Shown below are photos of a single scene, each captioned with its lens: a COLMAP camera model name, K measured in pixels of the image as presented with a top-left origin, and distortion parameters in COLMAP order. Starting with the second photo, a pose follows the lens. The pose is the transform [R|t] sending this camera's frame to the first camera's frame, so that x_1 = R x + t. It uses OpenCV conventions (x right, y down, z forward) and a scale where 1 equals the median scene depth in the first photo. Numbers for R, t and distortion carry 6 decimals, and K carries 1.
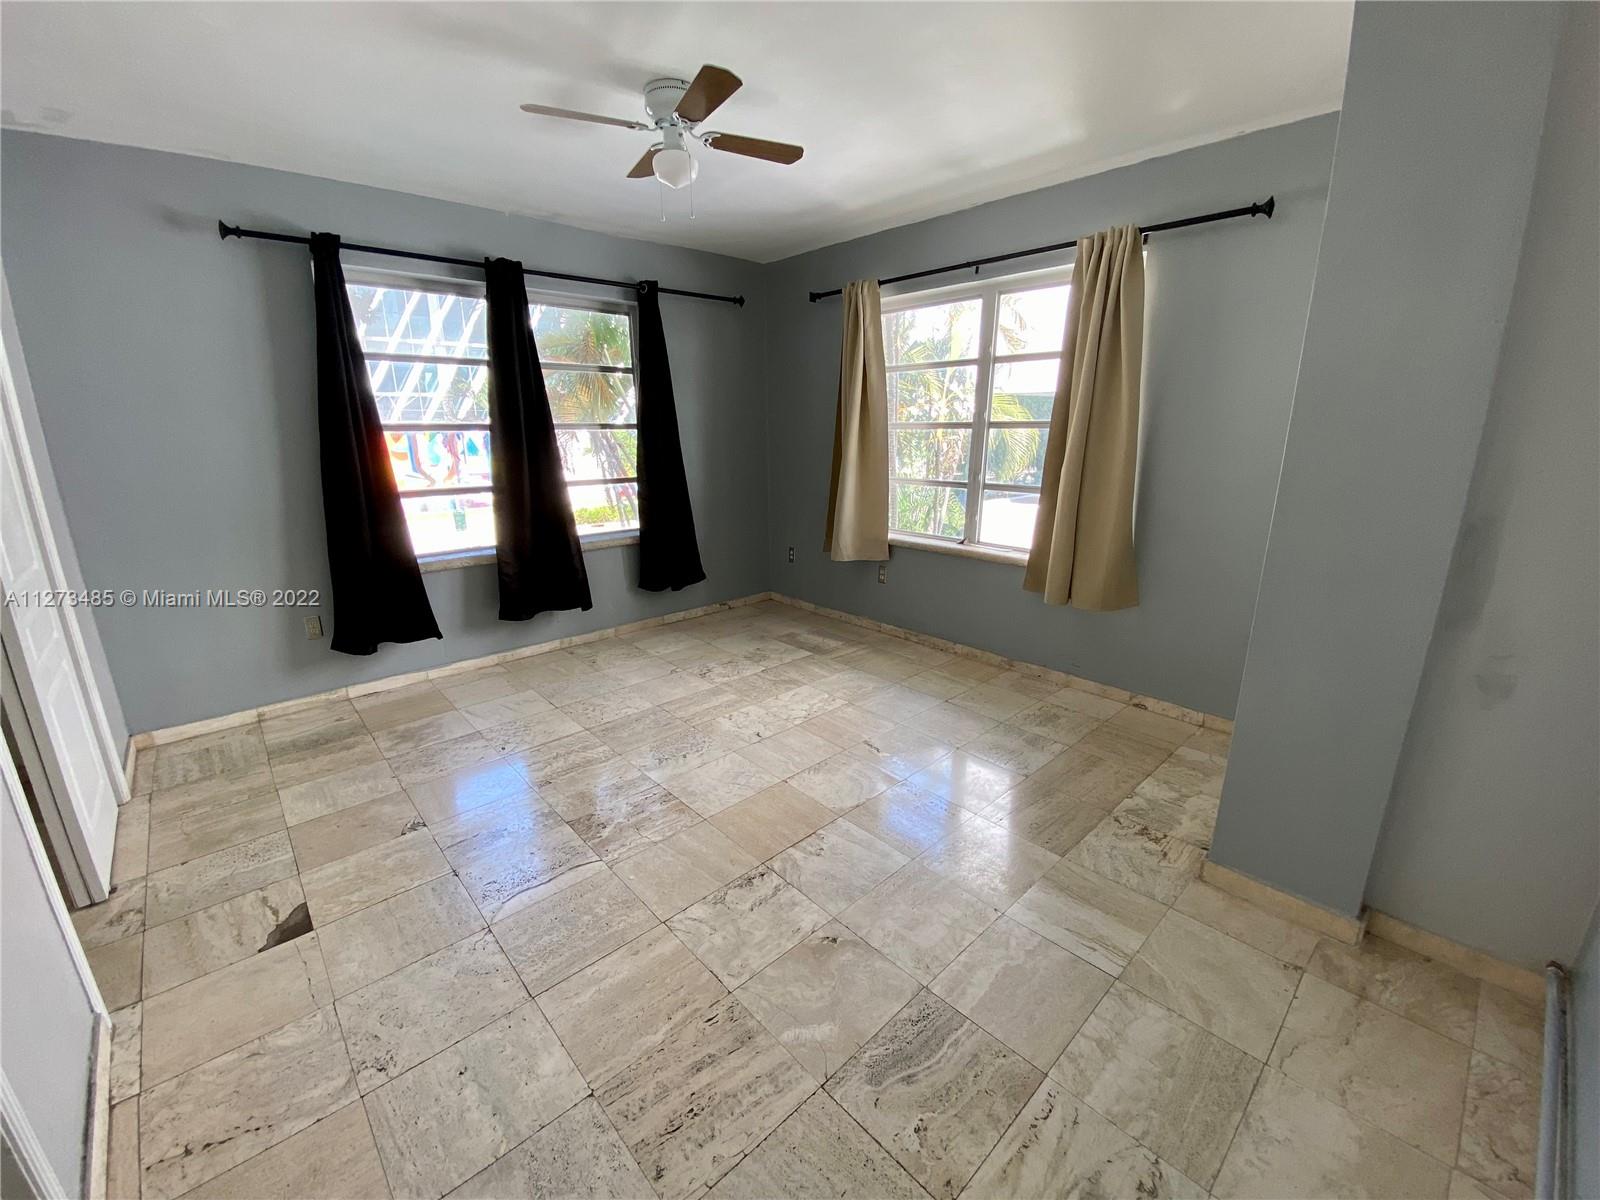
lens RADIAL K [[645.4, 0, 803.5], [0, 645.4, 598.6], [0, 0, 1]] dist [0.024546, -0.021677]
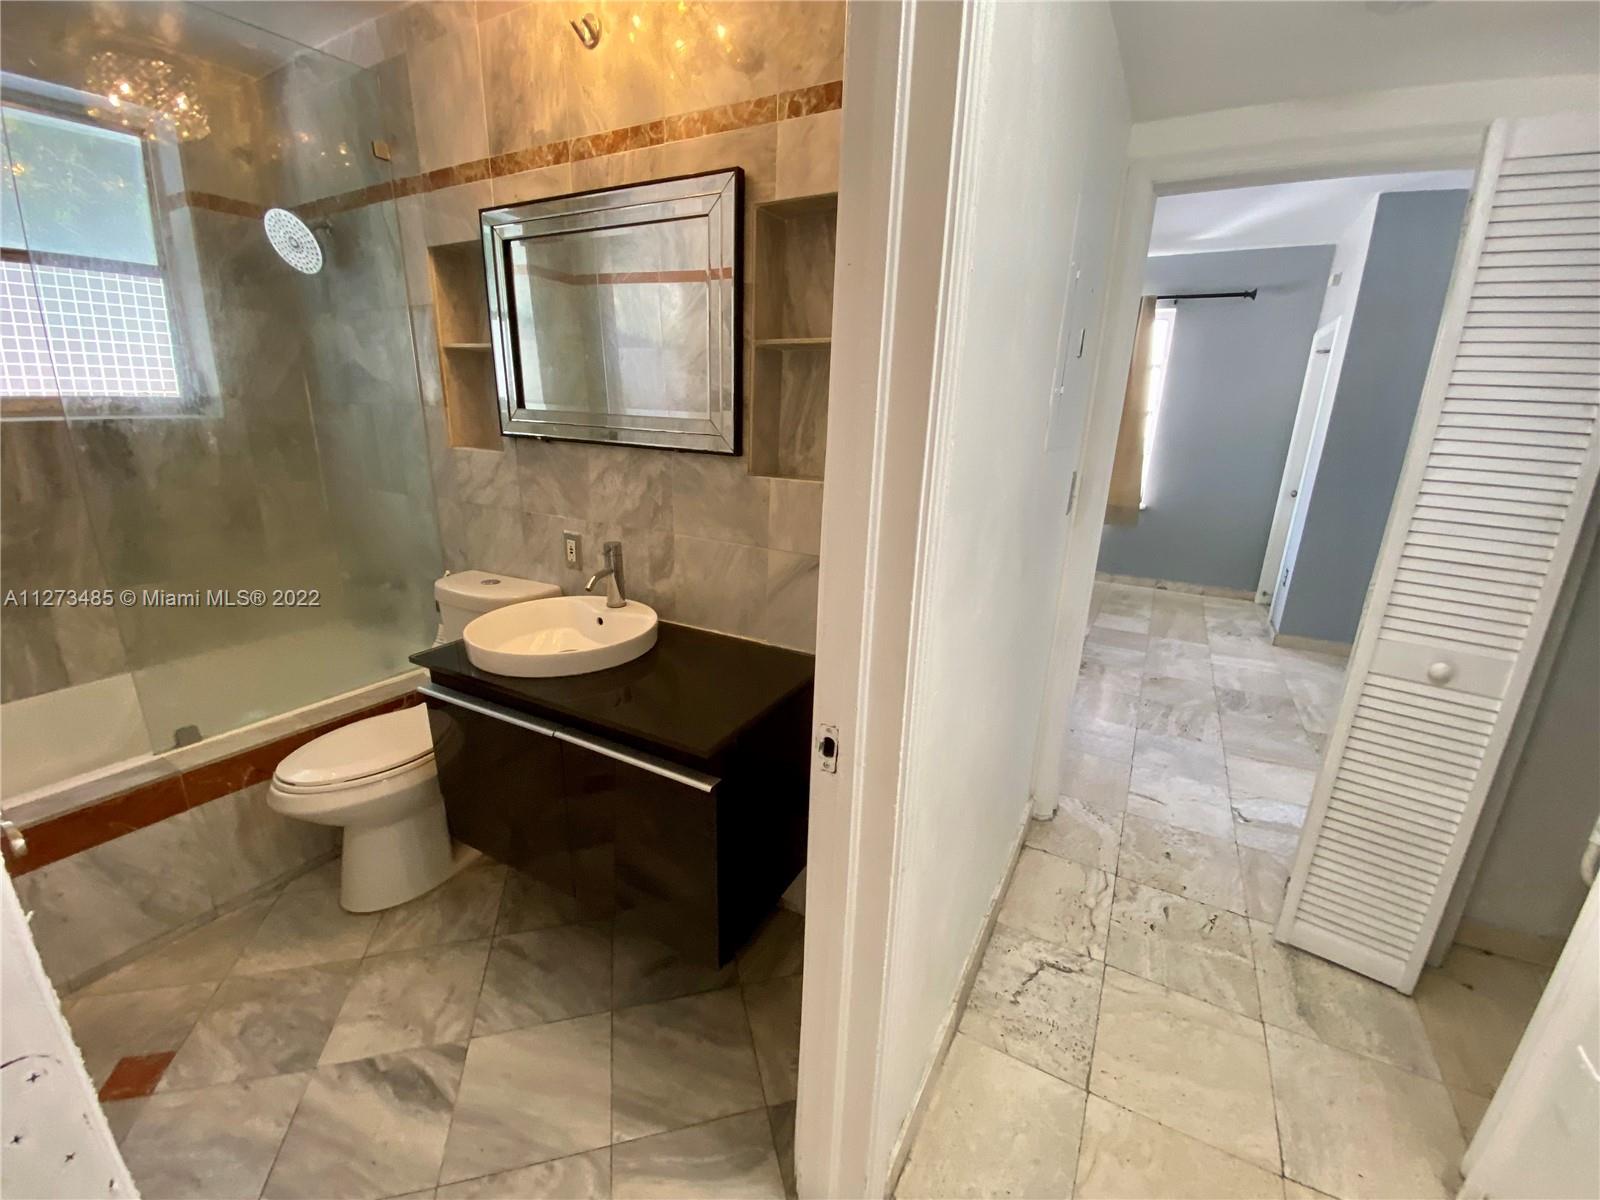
lens RADIAL K [[645.4, 0, 803.5], [0, 645.4, 598.6], [0, 0, 1]] dist [0.024546, -0.021677]
pose [[0.948818, -0.052085, 0.311498, -1.574922], [0.046122, 0.998585, 0.026486, 0.203707], [-0.312436, -0.010763, 0.949878, -0.494751]]
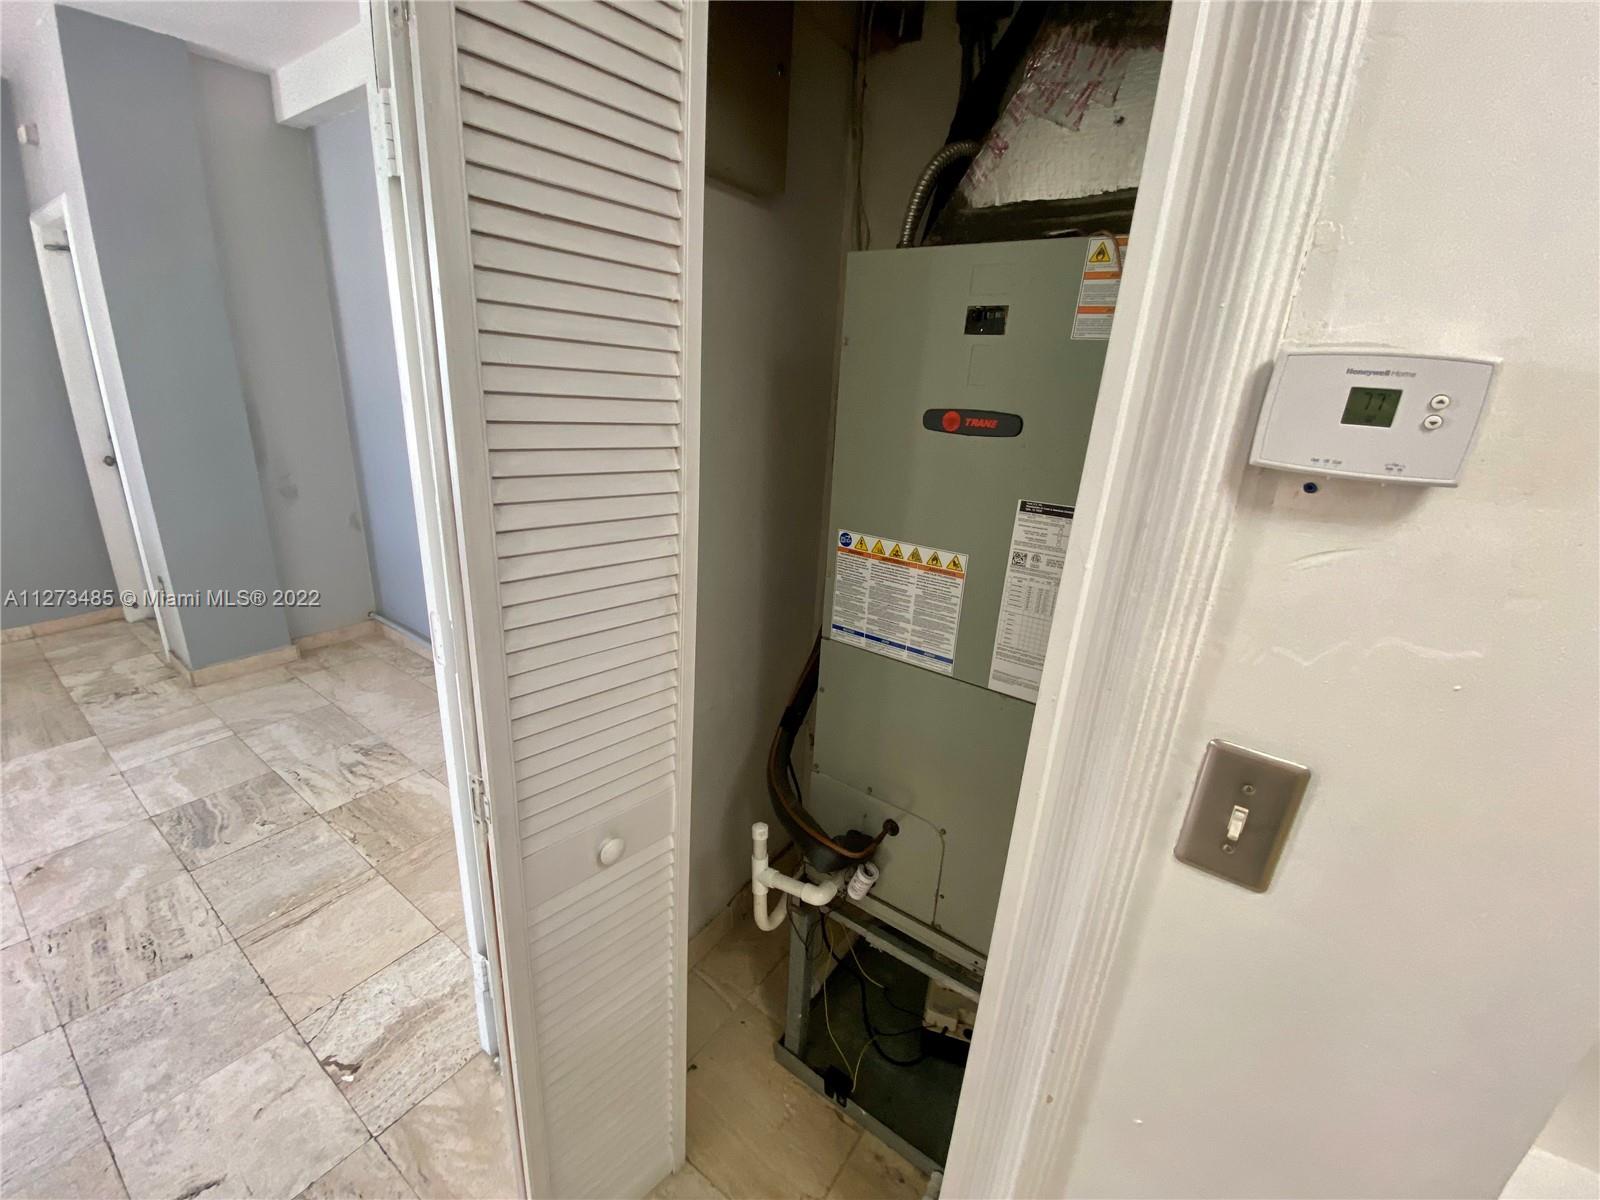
lens RADIAL K [[645.4, 0, 803.5], [0, 645.4, 598.6], [0, 0, 1]] dist [0.024546, -0.021677]
pose [[-0.216243, -0.313426, 0.924664, -1.034383], [0.194303, 0.914313, 0.355357, 0.025649], [-0.956810, 0.256508, -0.136814, -0.113957]]
